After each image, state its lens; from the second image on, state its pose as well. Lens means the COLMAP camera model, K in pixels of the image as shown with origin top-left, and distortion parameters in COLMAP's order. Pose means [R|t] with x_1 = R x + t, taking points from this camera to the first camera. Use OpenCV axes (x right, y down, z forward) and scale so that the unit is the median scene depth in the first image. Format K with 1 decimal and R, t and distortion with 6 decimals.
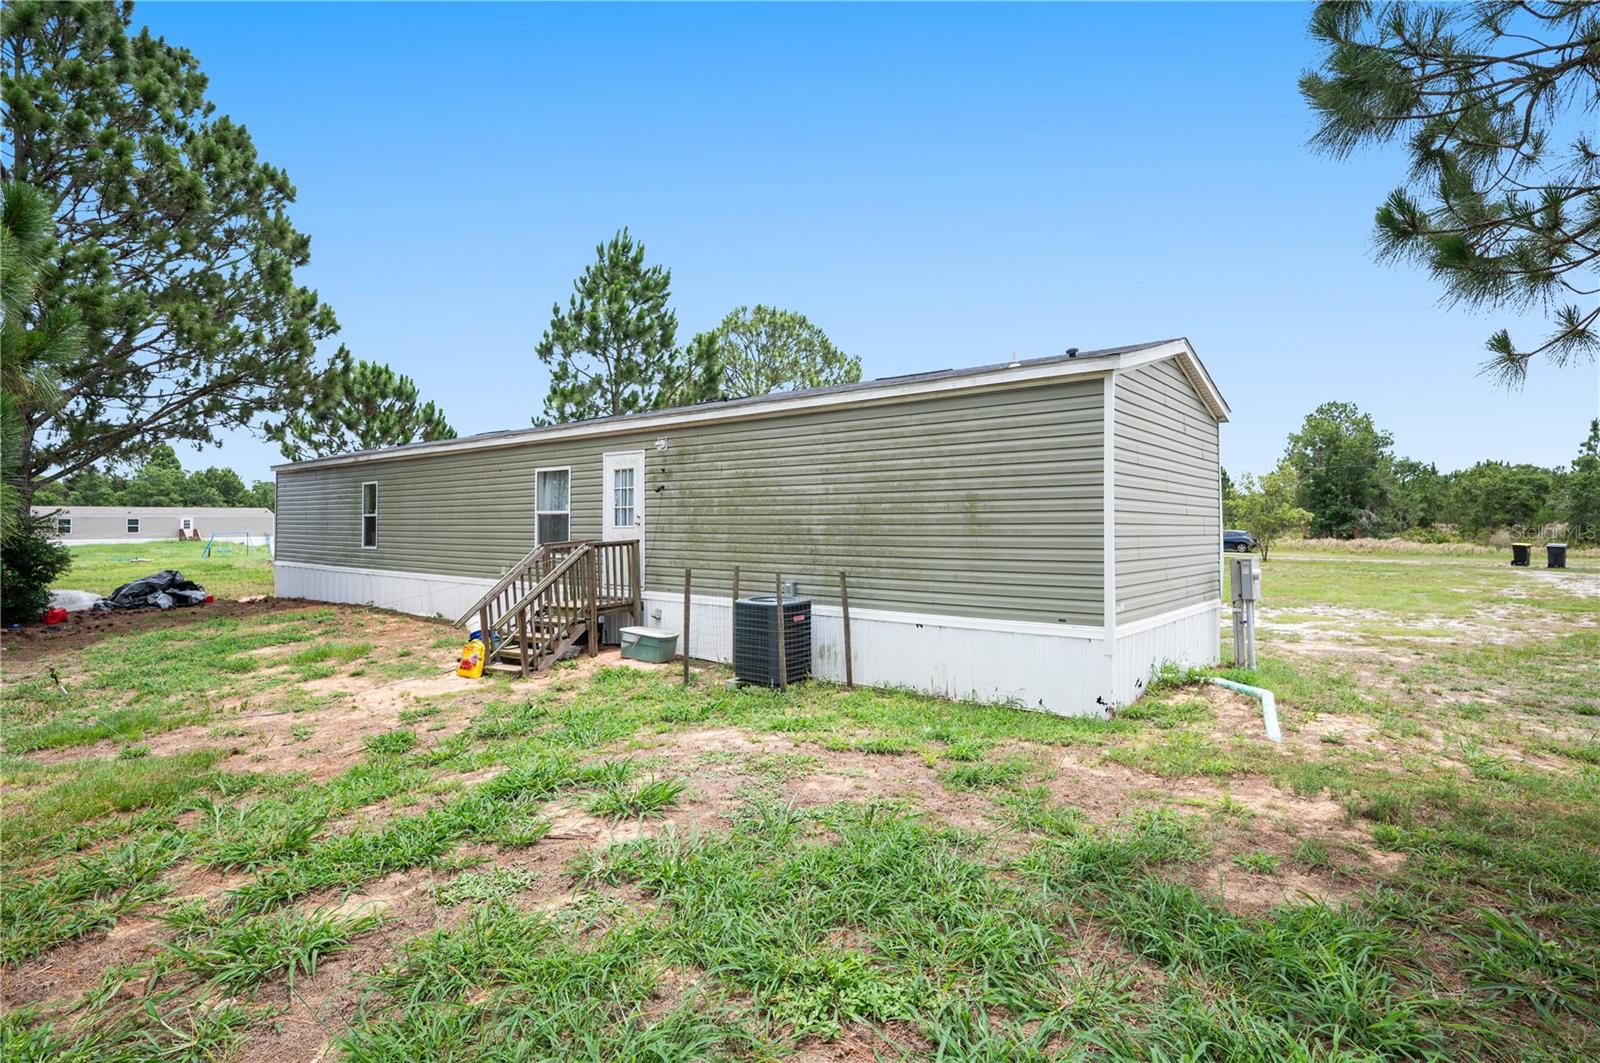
lens RADIAL K [[780.9, 0, 803.0], [0, 780.9, 526.8], [0, 0, 1]] dist [-0.003697, -0.000458]
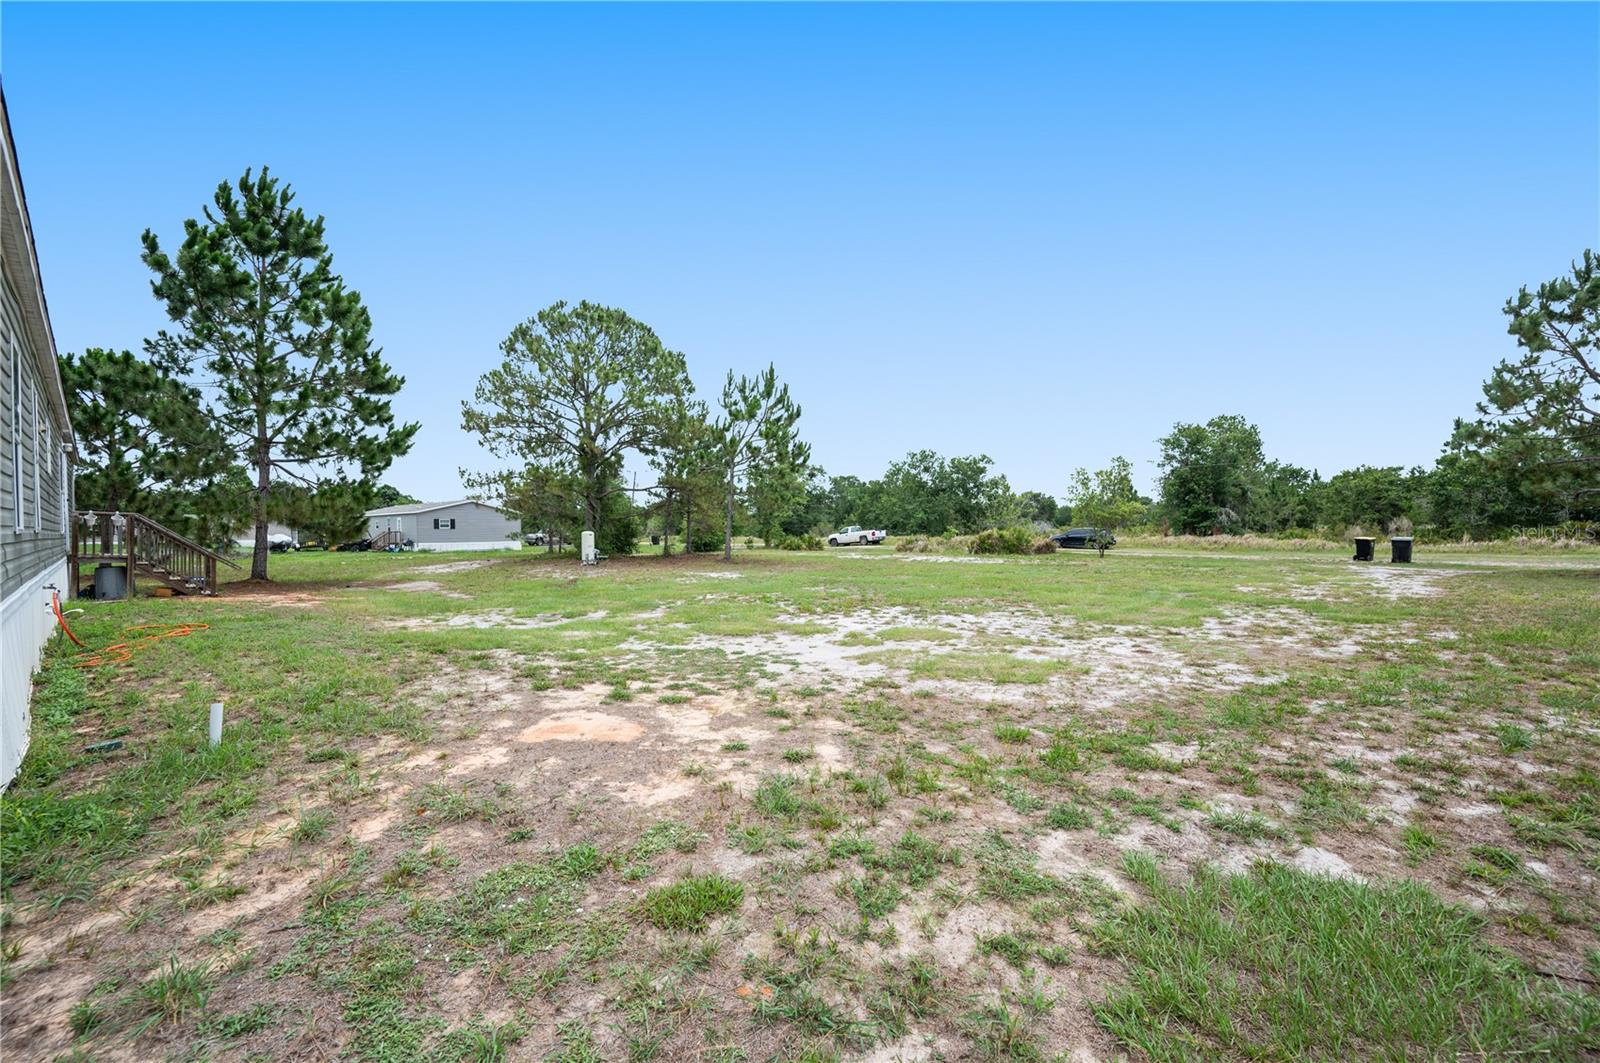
lens RADIAL K [[632.3, 0, 797.8], [0, 632.3, 535.8], [0, 0, 1]] dist [0.001547, 0.000029]
pose [[0.999549, -0.003193, -0.029854, 0.192415], [0.003321, 0.999986, 0.004231, 0.010550], [0.029841, -0.004328, 0.999545, 0.154745]]
